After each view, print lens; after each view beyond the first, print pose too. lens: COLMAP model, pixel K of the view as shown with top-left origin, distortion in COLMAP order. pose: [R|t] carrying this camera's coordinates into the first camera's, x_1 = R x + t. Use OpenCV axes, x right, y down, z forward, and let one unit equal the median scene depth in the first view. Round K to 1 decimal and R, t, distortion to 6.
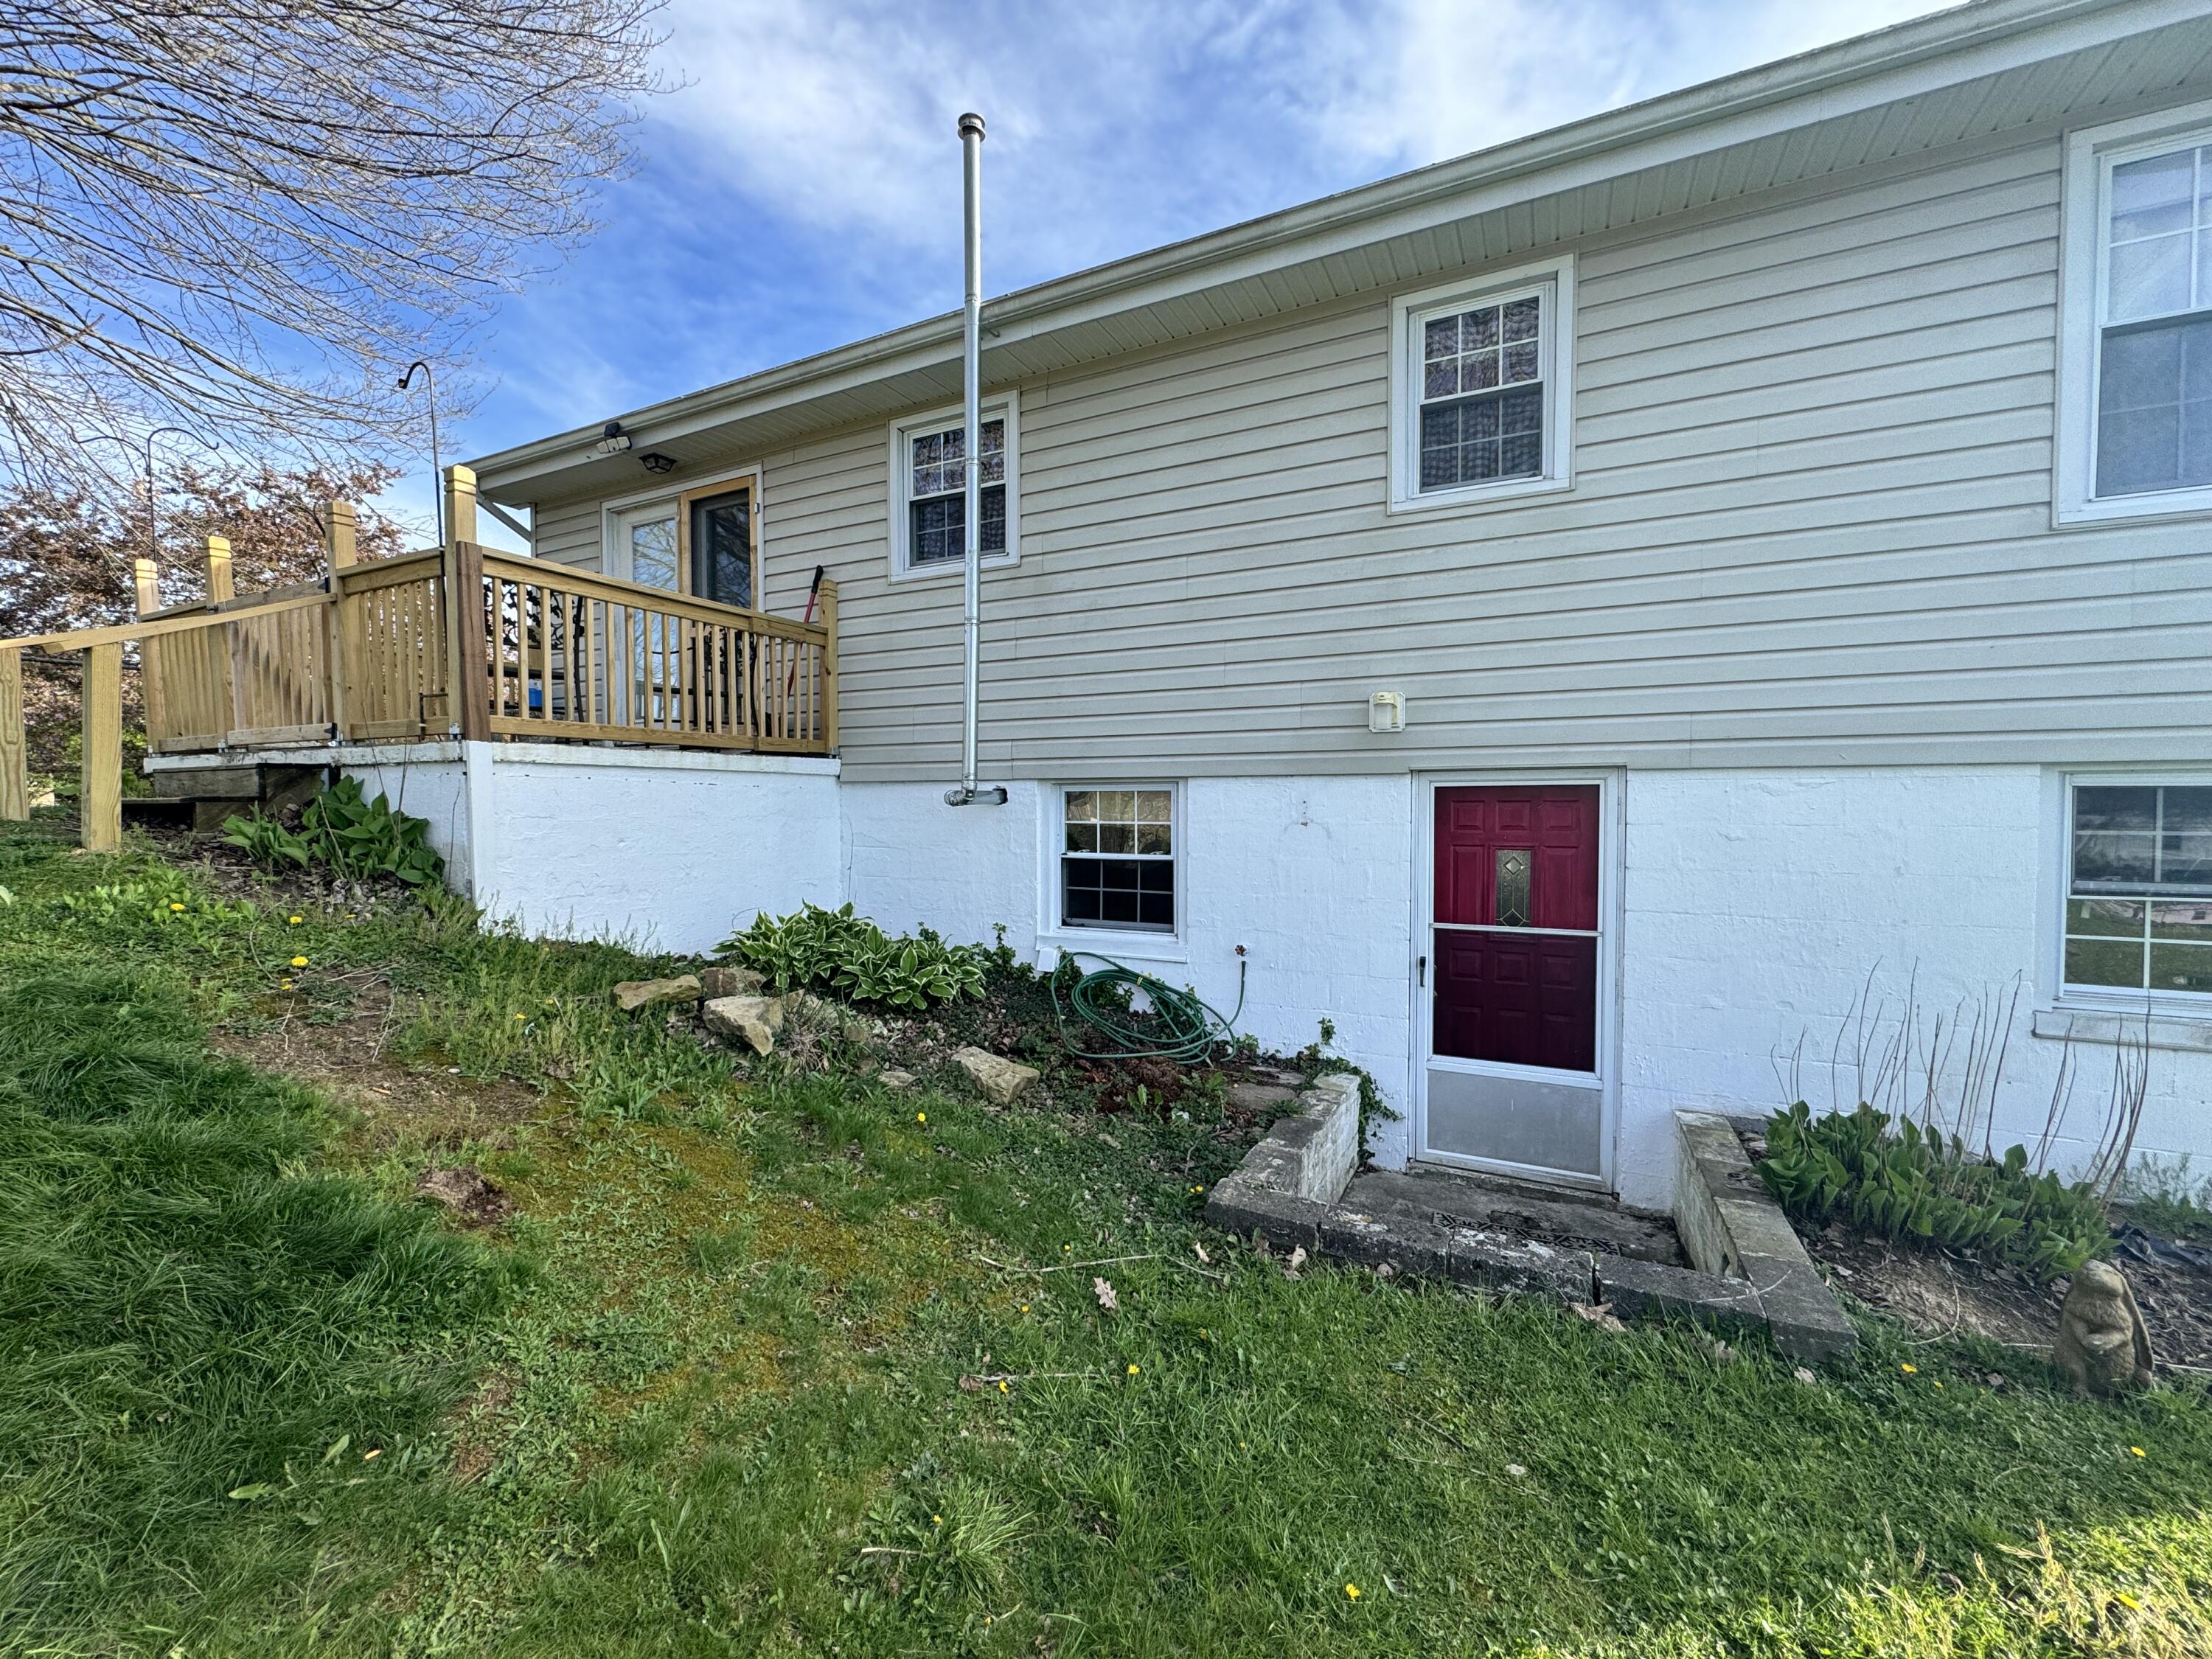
lens RADIAL K [[888.6, 0, 1106.0], [0, 888.6, 829.5], [0, 0, 1]] dist [-0.005946, 0.001041]
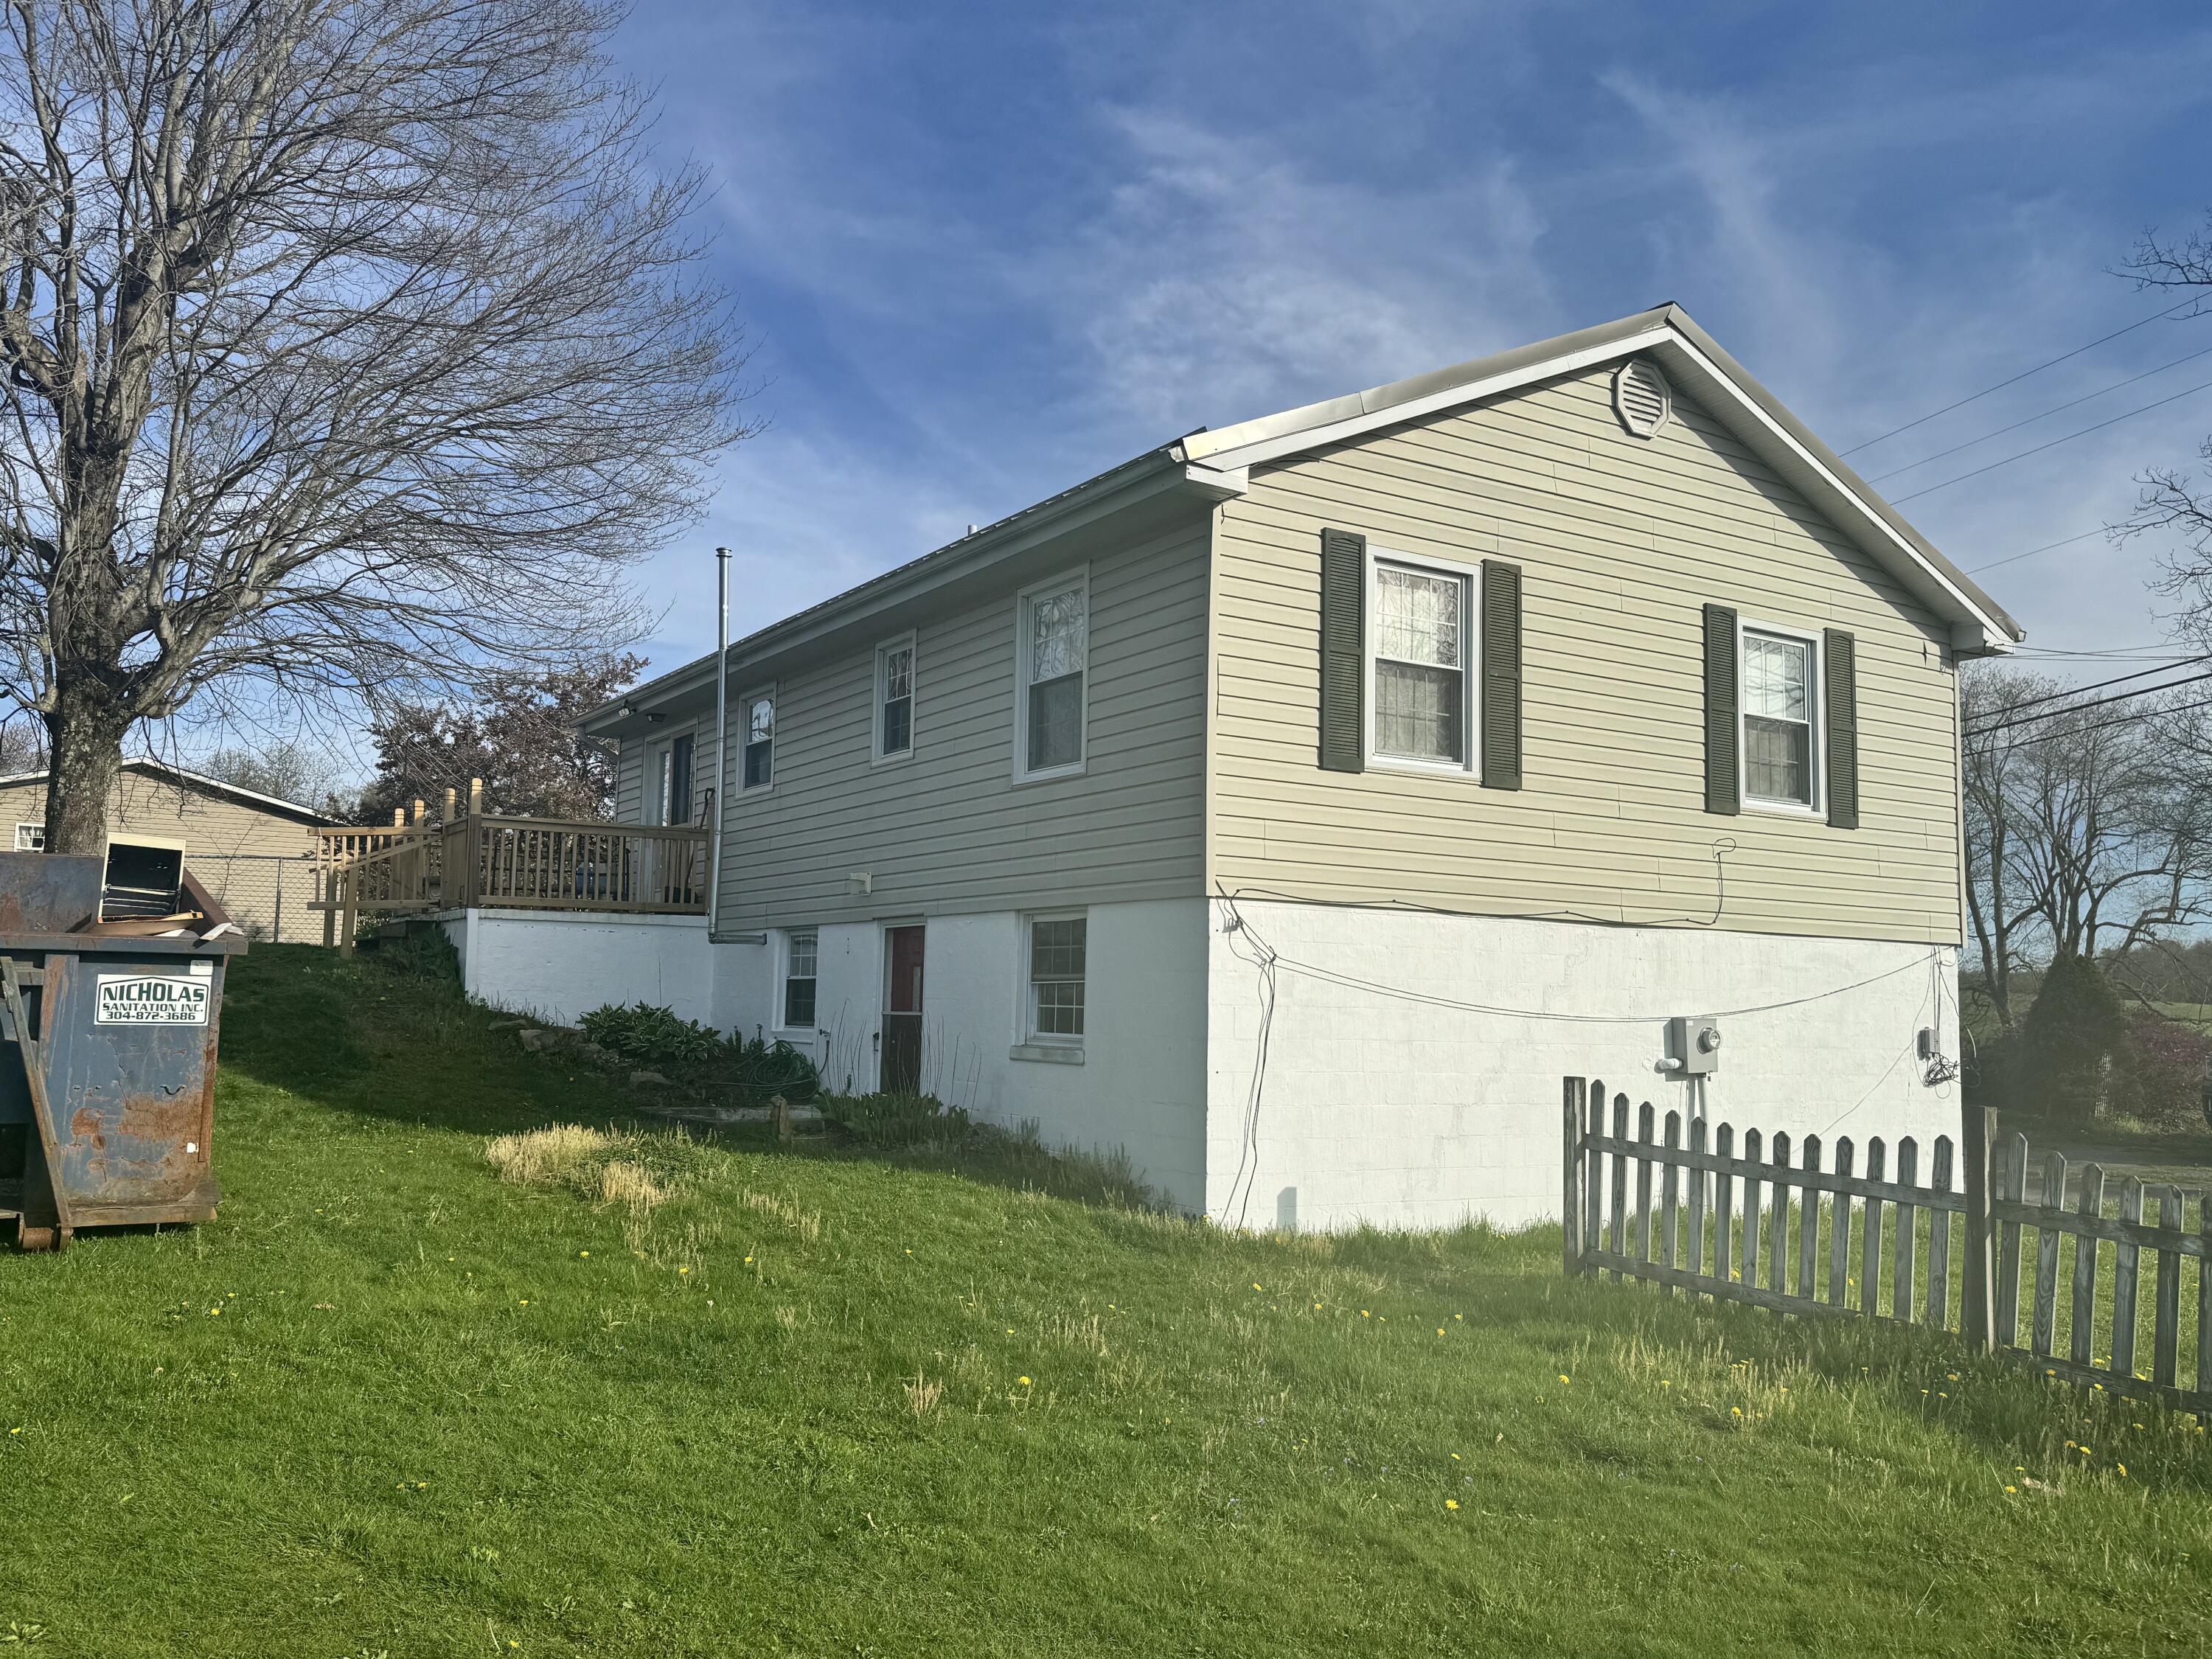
lens RADIAL K [[1728.5, 0, 1106.0], [0, 1728.5, 829.5], [0, 0, 1]] dist [0.079823, -0.003856]
pose [[0.859767, -0.033894, -0.509561, 2.320448], [-0.035867, 0.991324, -0.126456, 0.158491], [0.509426, 0.126999, 0.851091, -1.524944]]
